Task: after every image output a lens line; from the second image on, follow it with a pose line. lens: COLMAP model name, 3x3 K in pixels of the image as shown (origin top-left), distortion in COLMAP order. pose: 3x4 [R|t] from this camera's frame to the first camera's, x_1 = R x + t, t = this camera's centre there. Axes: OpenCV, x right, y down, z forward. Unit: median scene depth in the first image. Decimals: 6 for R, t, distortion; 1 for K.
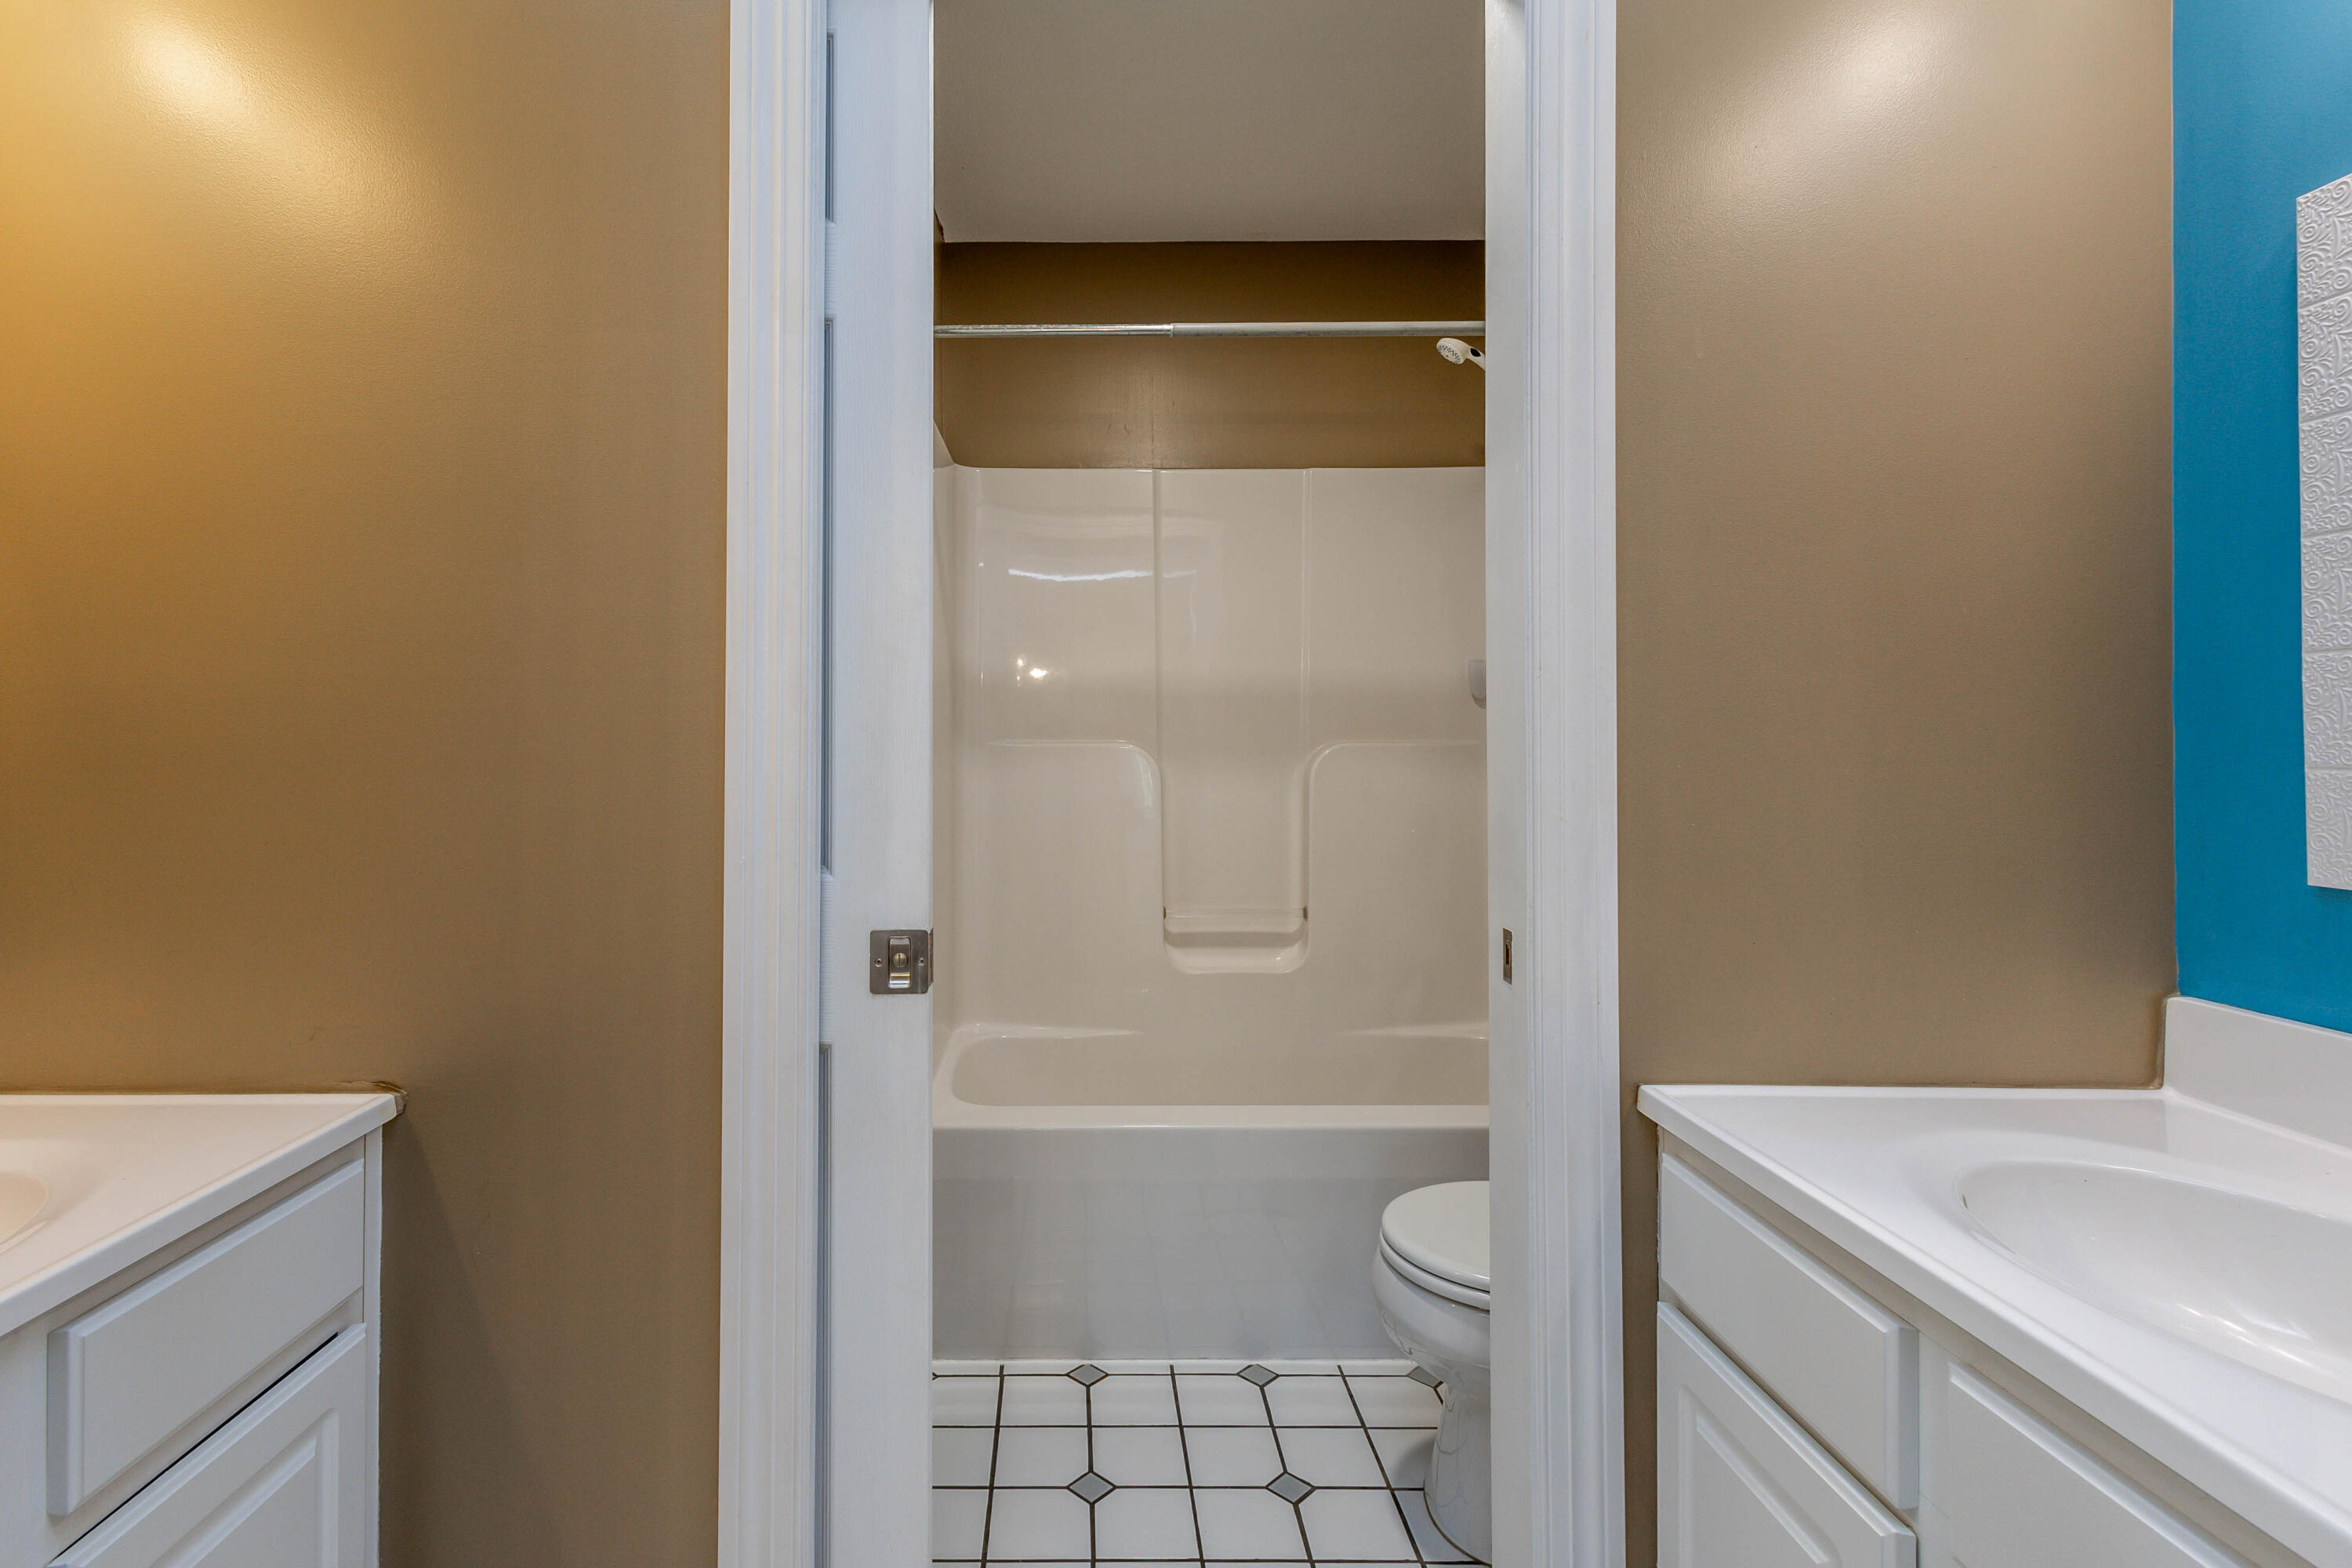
lens RADIAL K [[1223.4, 0, 1174.1], [0, 1223.4, 733.5], [0, 0, 1]] dist [0.000811, -0.000358]
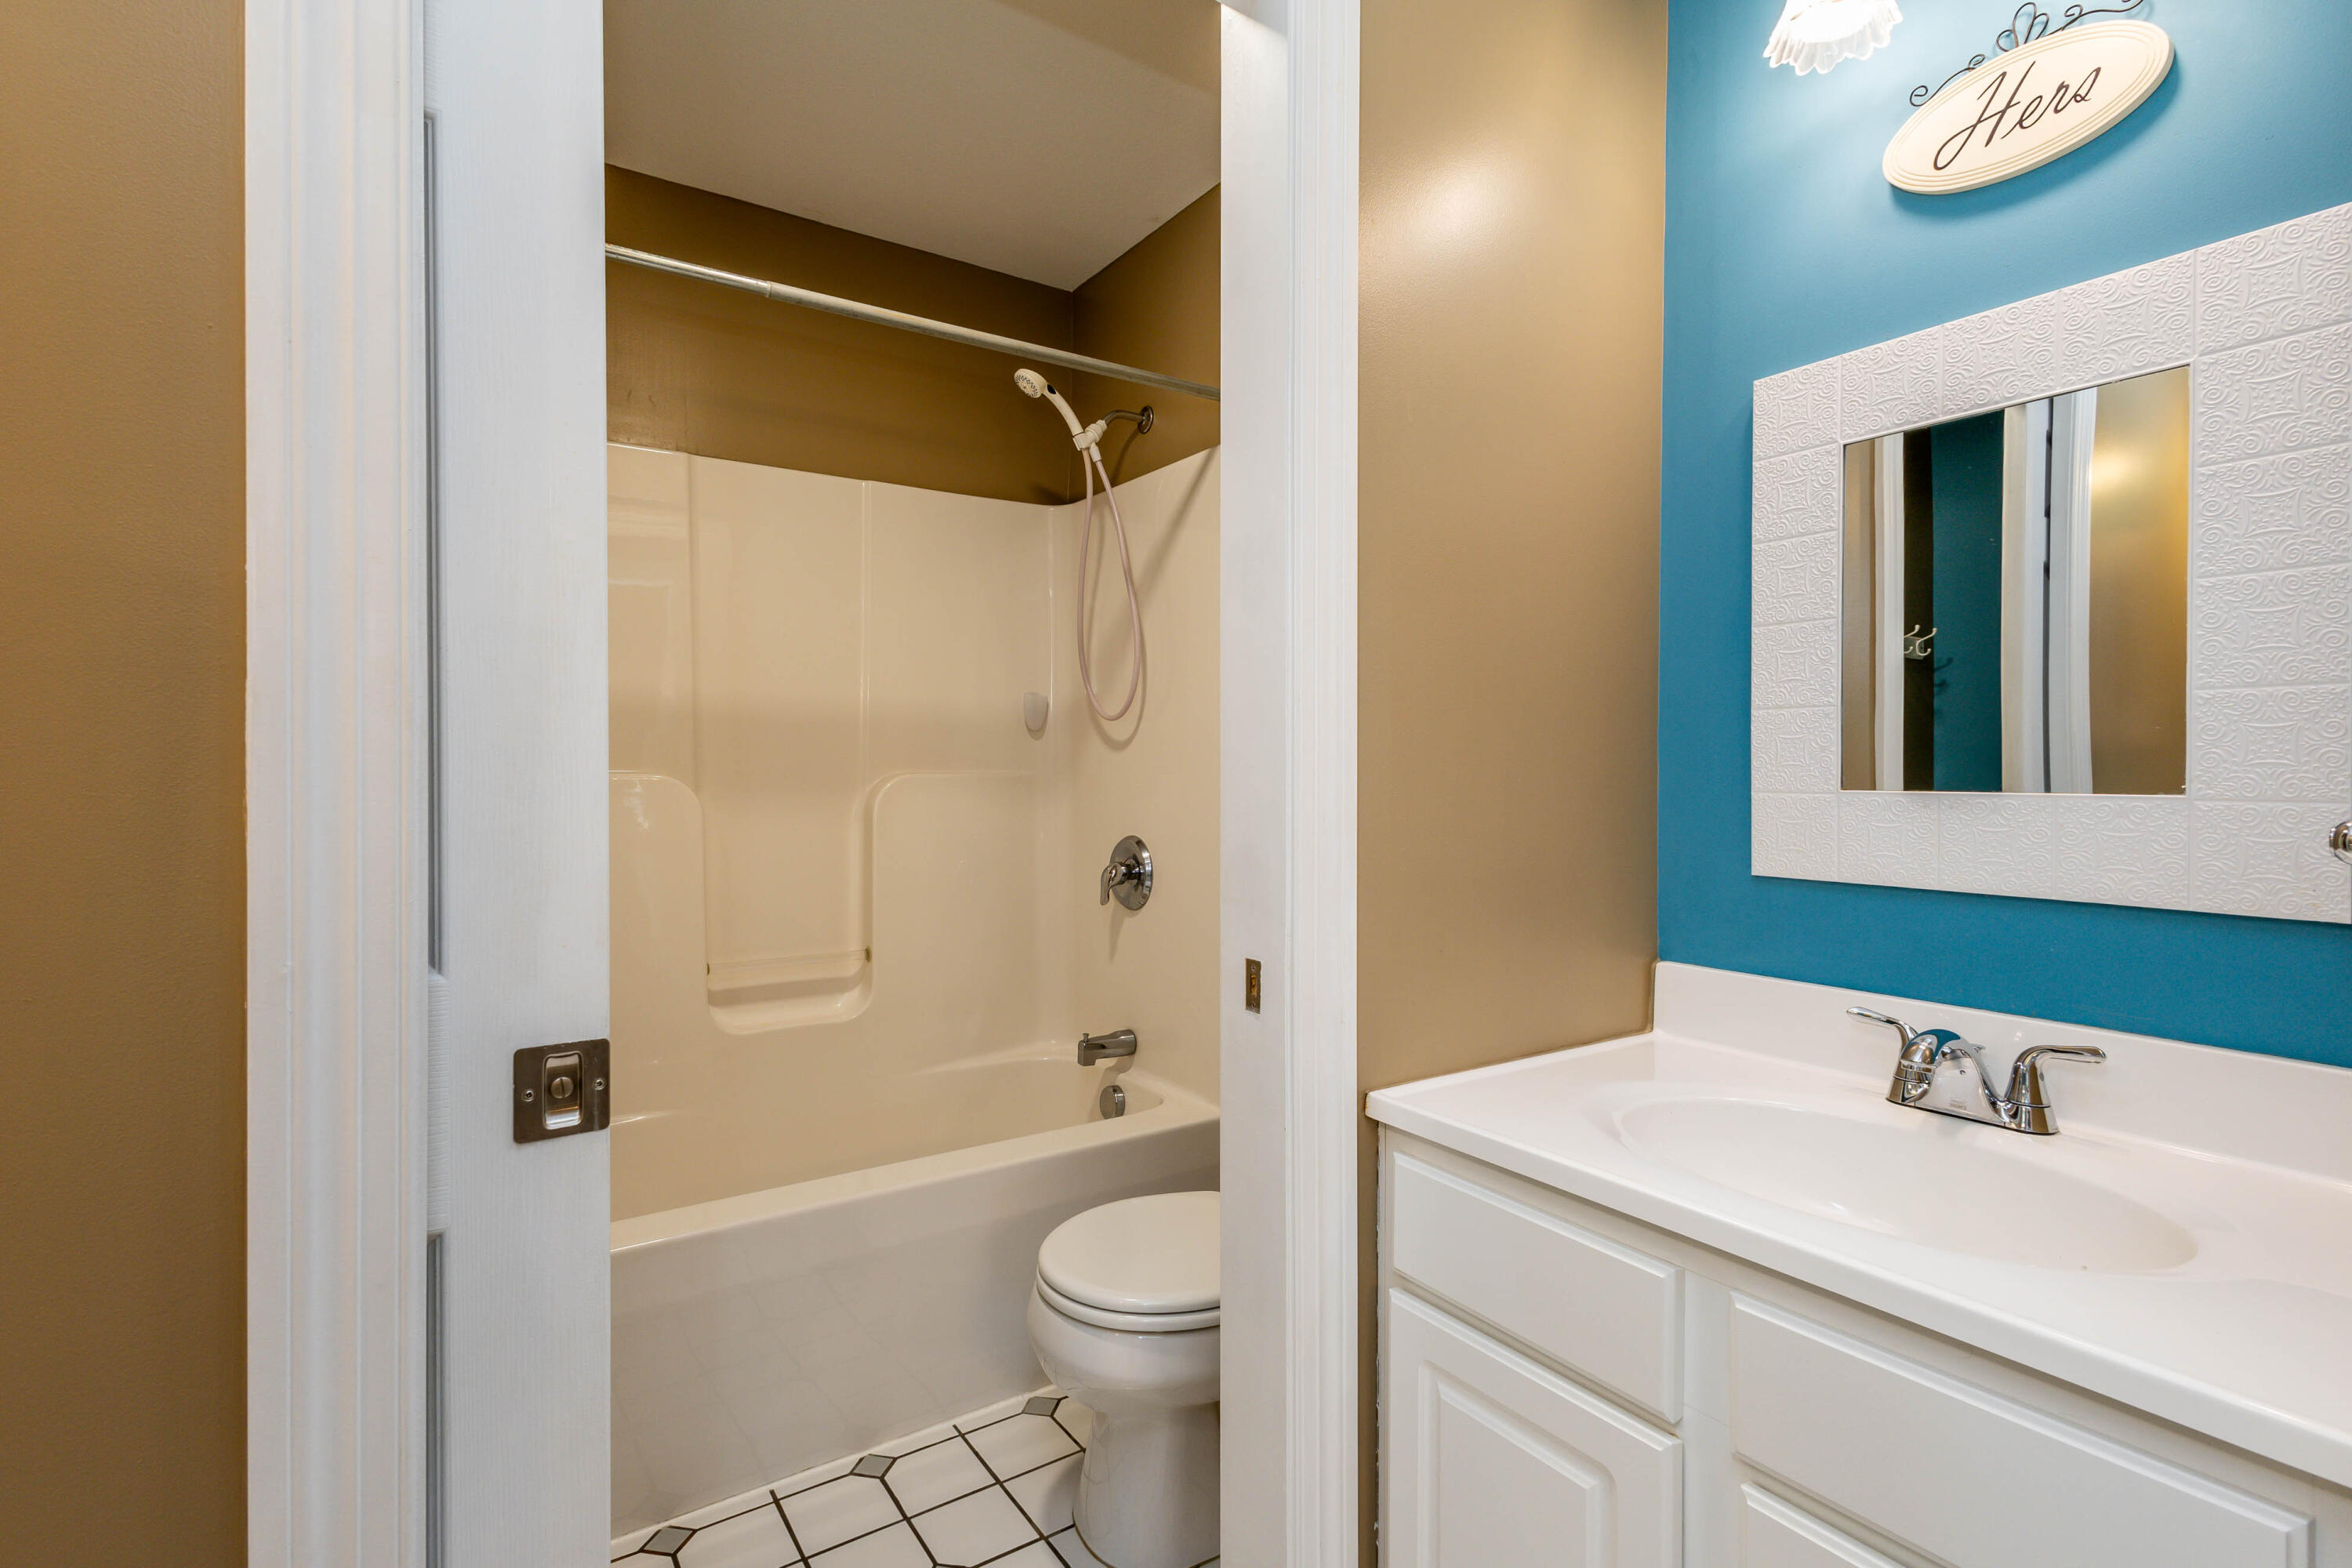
lens RADIAL K [[1099.4, 0, 1176.0], [0, 1099.4, 784.0], [0, 0, 1]] dist [0.012916, 0.000466]
pose [[0.828846, -0.007958, 0.559421, -0.287366], [-0.003183, 0.999816, 0.018939, -0.002563], [-0.559468, -0.017478, 0.828667, 0.280442]]
